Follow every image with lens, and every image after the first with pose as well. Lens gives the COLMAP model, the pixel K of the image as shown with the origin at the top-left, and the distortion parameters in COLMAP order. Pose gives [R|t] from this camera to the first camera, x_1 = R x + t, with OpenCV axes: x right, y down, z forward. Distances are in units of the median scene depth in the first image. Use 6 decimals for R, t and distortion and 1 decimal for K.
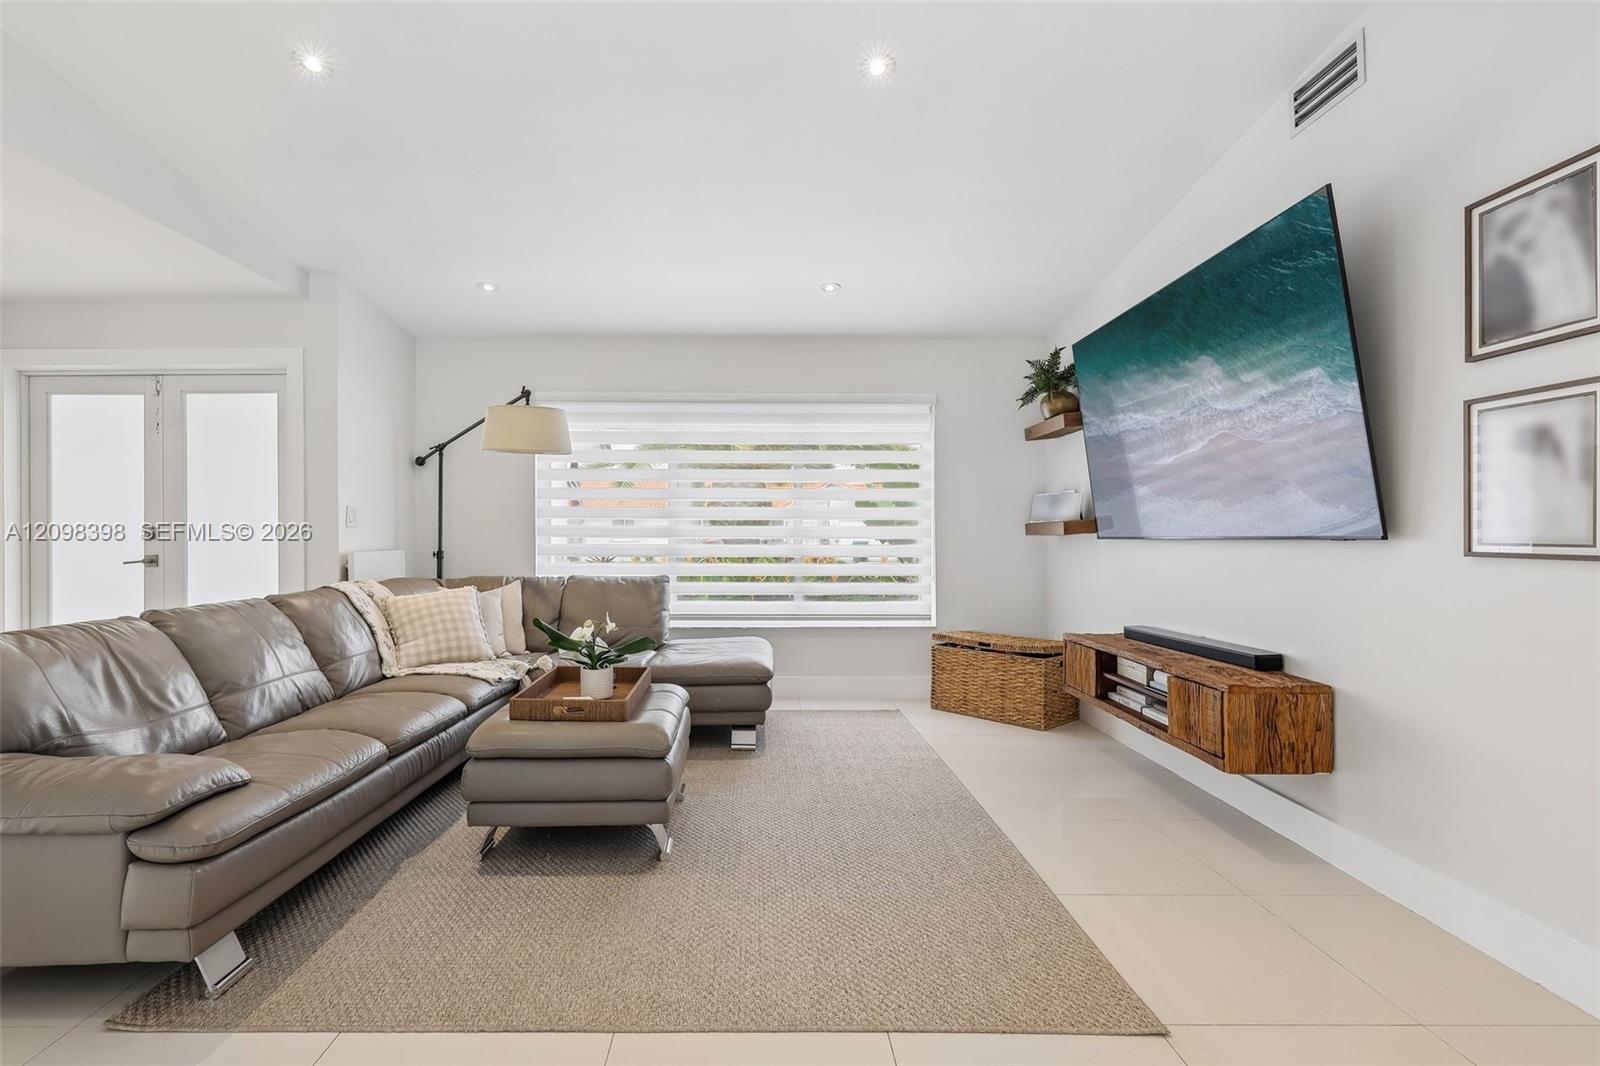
lens RADIAL K [[759.7, 0, 756.5], [0, 759.7, 563.1], [0, 0, 1]] dist [-0.003892, -0.000759]
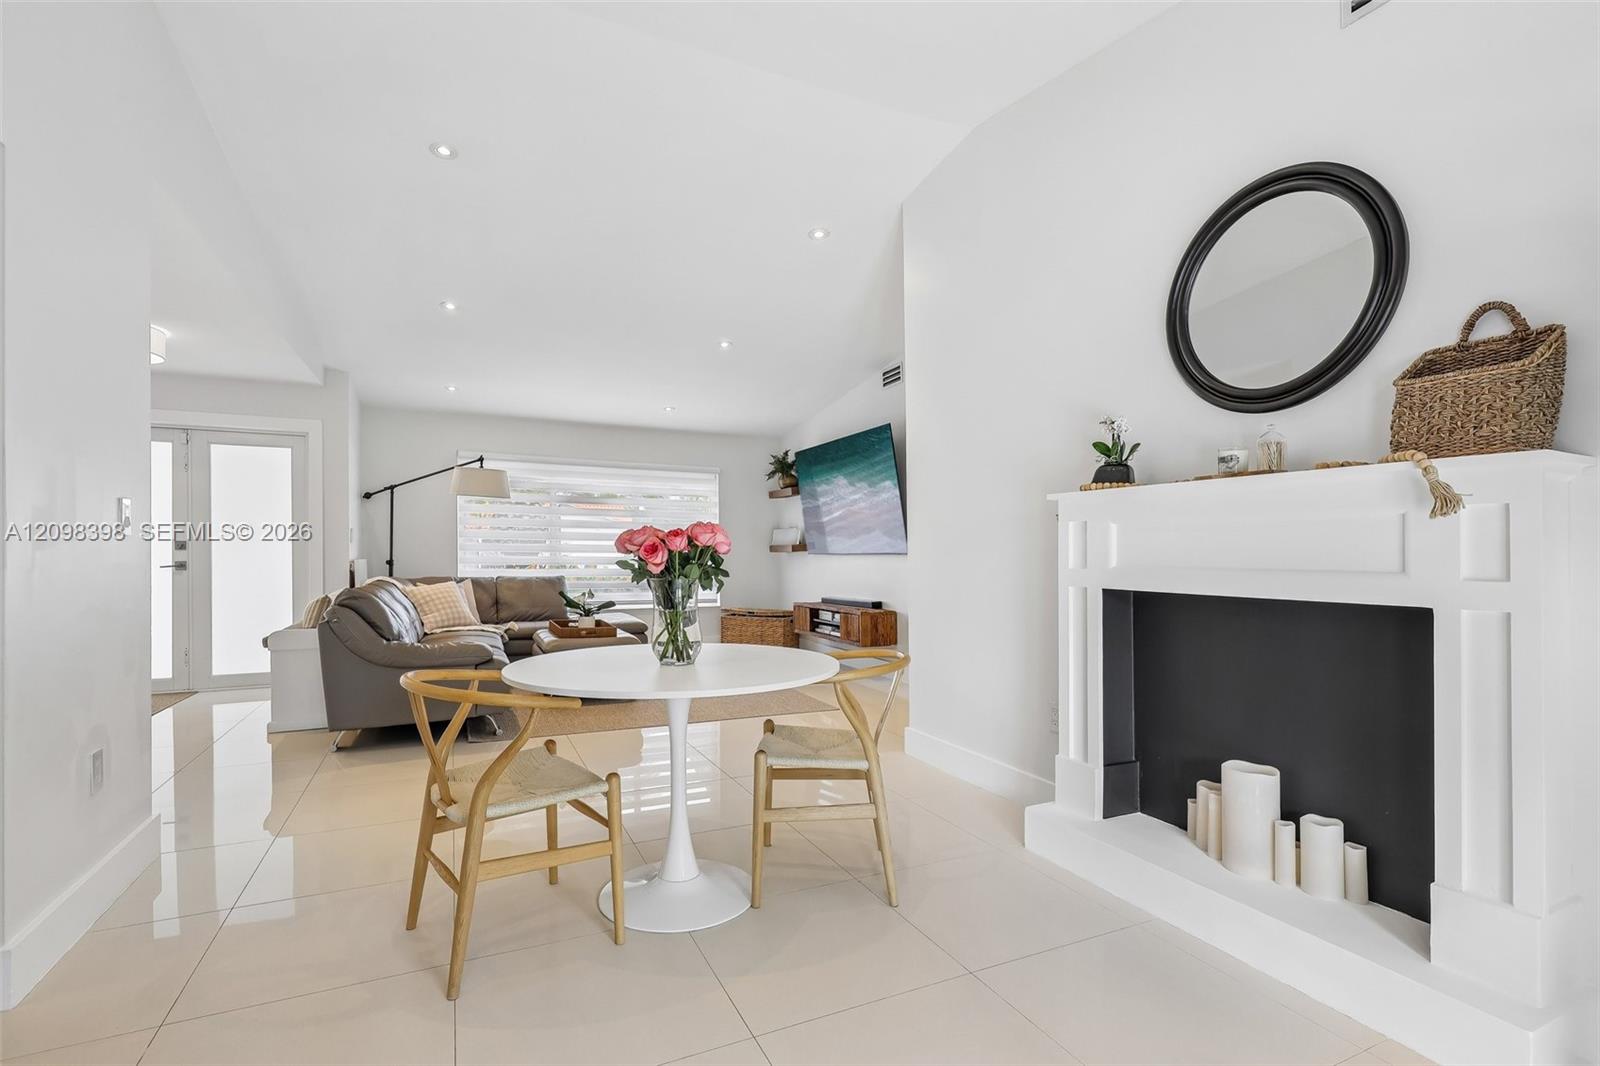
lens RADIAL K [[756.3, 0, 803.6], [0, 756.3, 605.2], [0, 0, 1]] dist [0.003257, 0.000173]
pose [[0.904203, -0.021685, 0.426553, -0.394126], [0.007763, 0.999380, 0.034351, 0.032032], [-0.427033, -0.027749, 0.903810, -0.754606]]
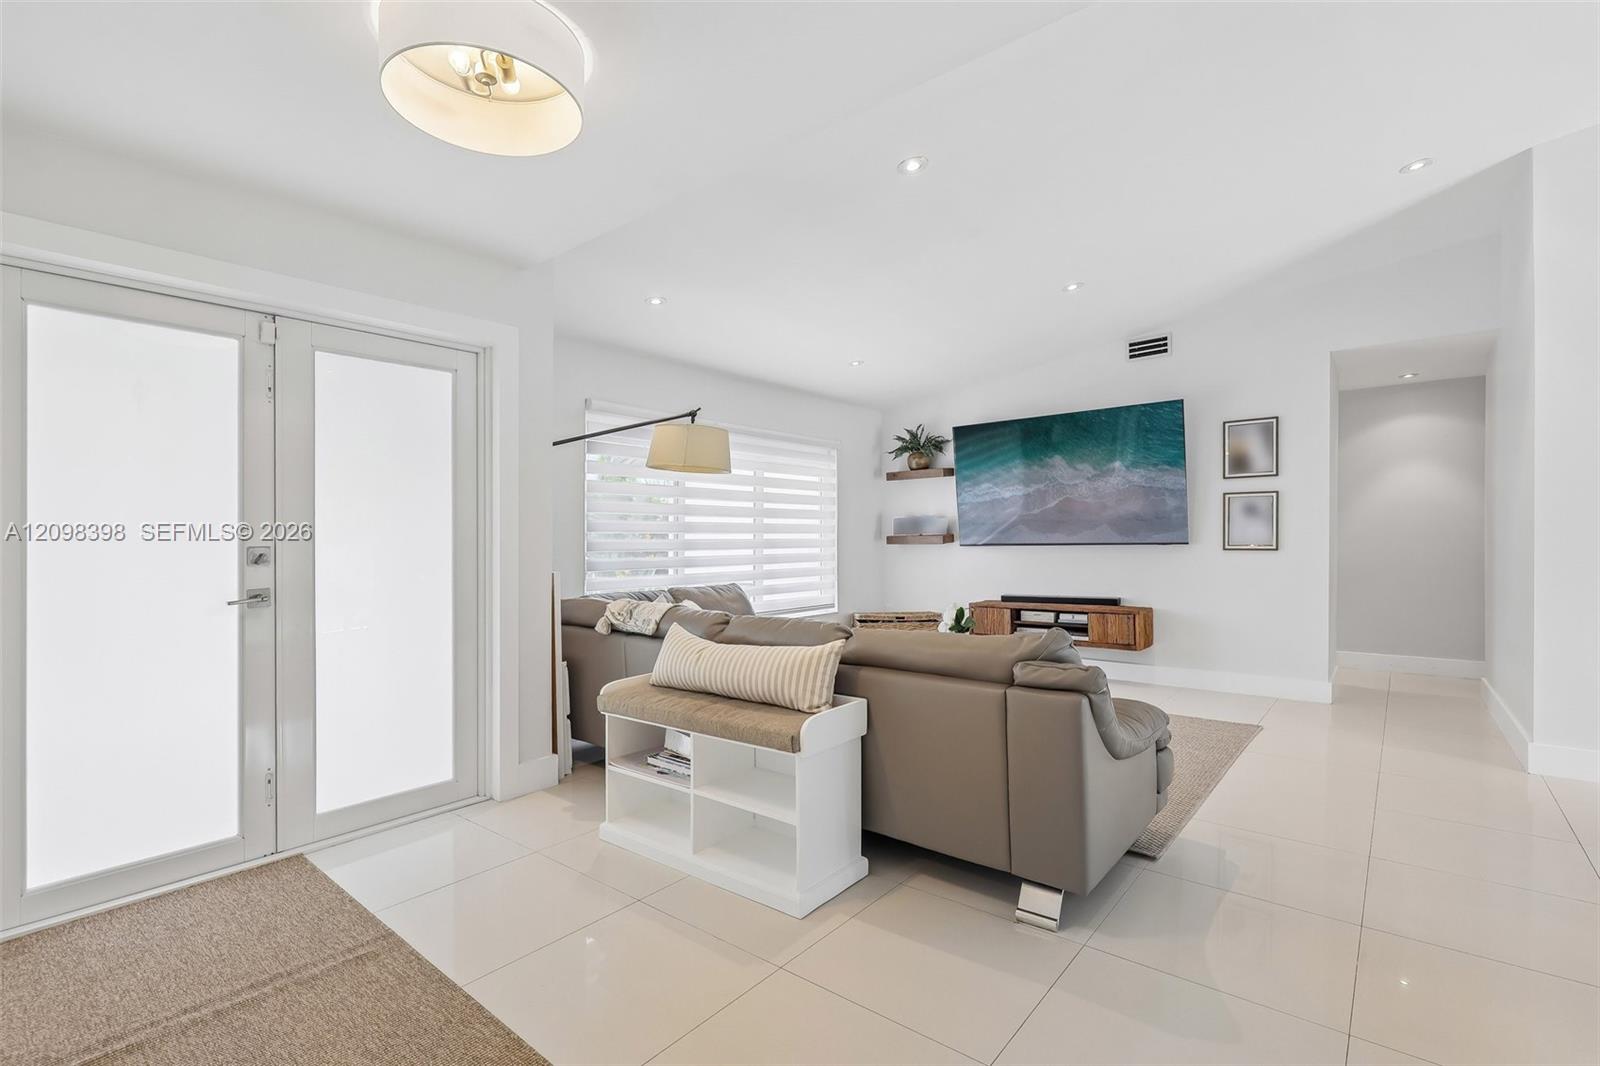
lens RADIAL K [[754.0, 0, 809.1], [0, 754.0, 581.1], [0, 0, 1]] dist [0.000960, -0.000051]
pose [[0.622318, -0.049020, 0.781228, -1.077212], [0.038339, 0.998748, 0.032128, -0.021583], [-0.781825, 0.009958, 0.623418, 0.241085]]
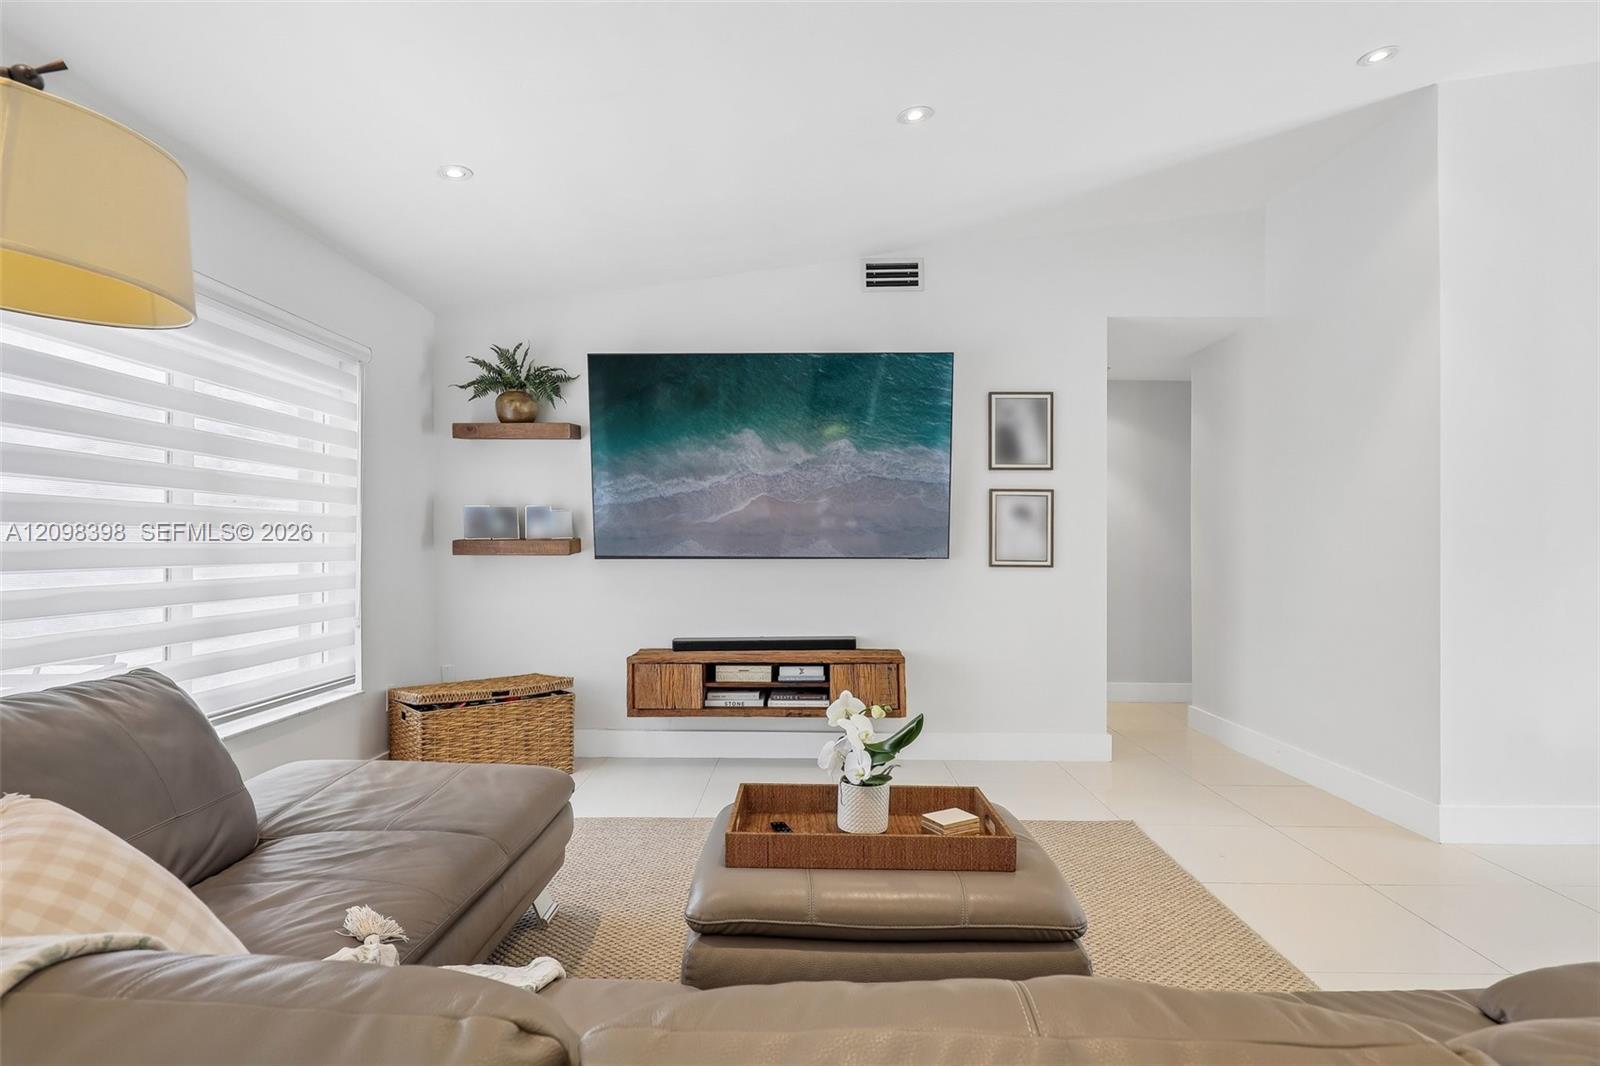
lens RADIAL K [[847.8, 0, 819.0], [0, 847.8, 563.8], [0, 0, 1]] dist [0.000975, -0.000187]
pose [[-0.012341, -0.022375, 0.999673, -0.657148], [0.033375, 0.999183, 0.022776, -0.042258], [-0.999367, 0.033646, -0.011584, 0.750699]]
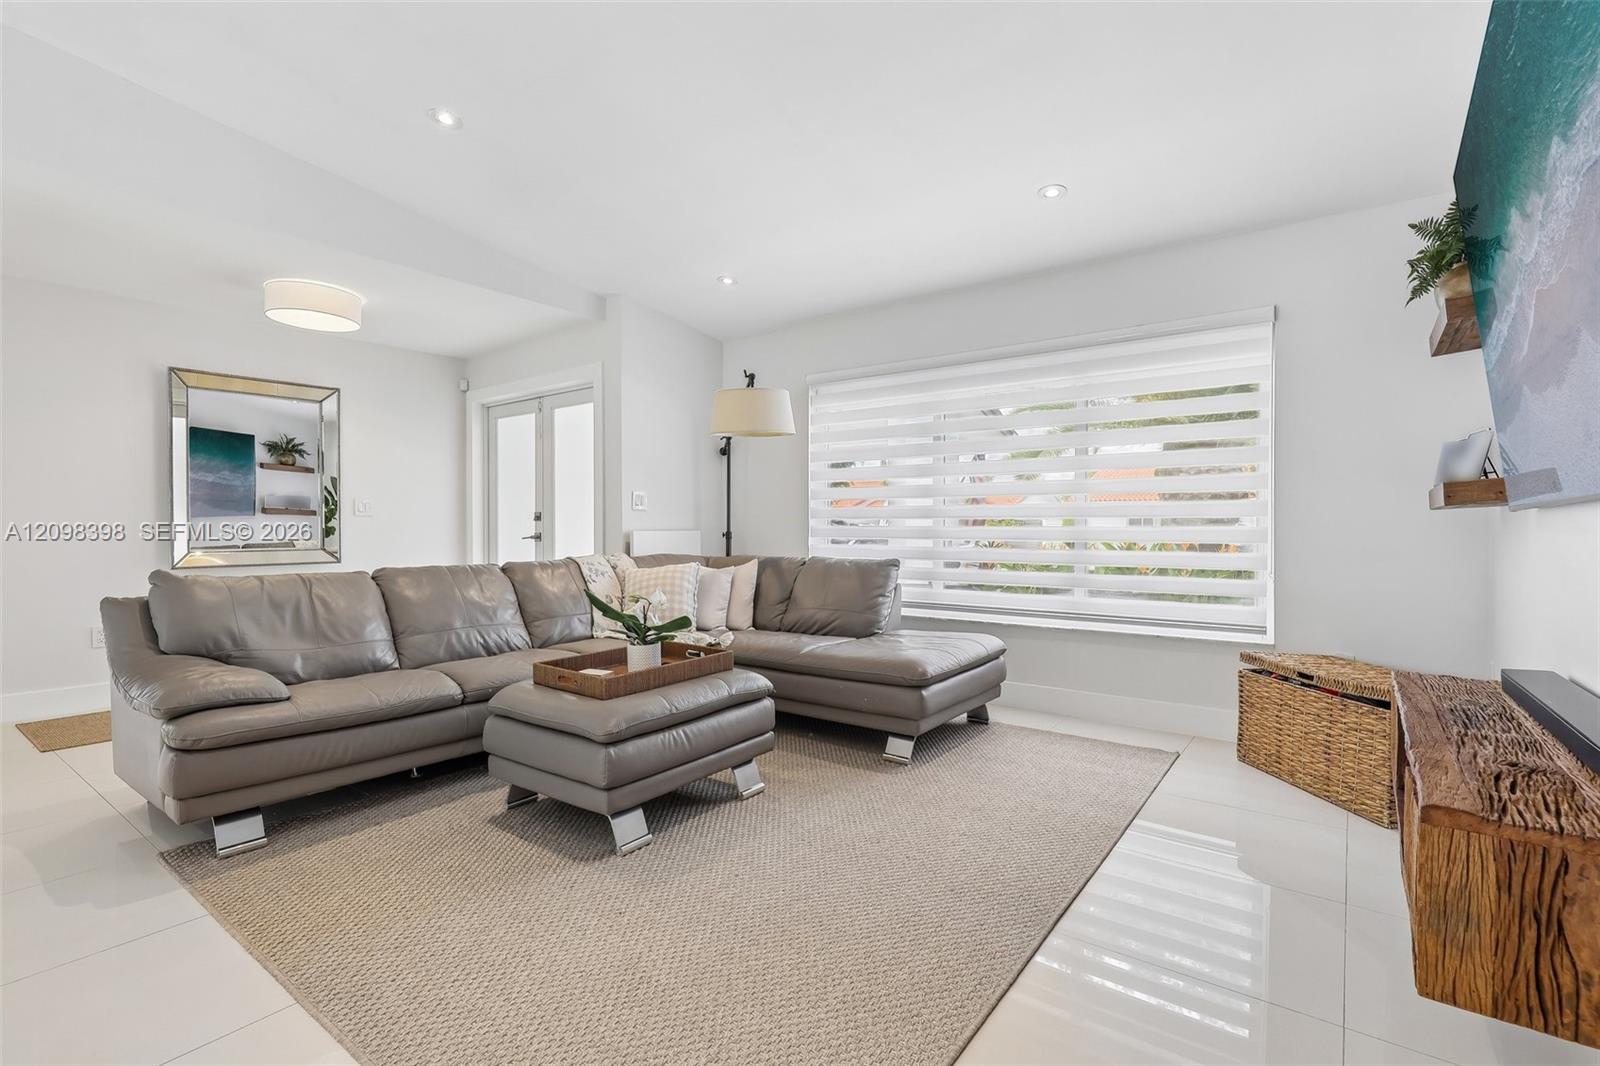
lens RADIAL K [[739.5, 0, 796.7], [0, 739.5, 551.3], [0, 0, 1]] dist [0.000146, -0.000110]
pose [[0.797672, 0.020094, -0.602757, 0.370874], [-0.021125, 0.999762, 0.005372, 0.005774], [0.602722, 0.008448, 0.797907, 0.252744]]
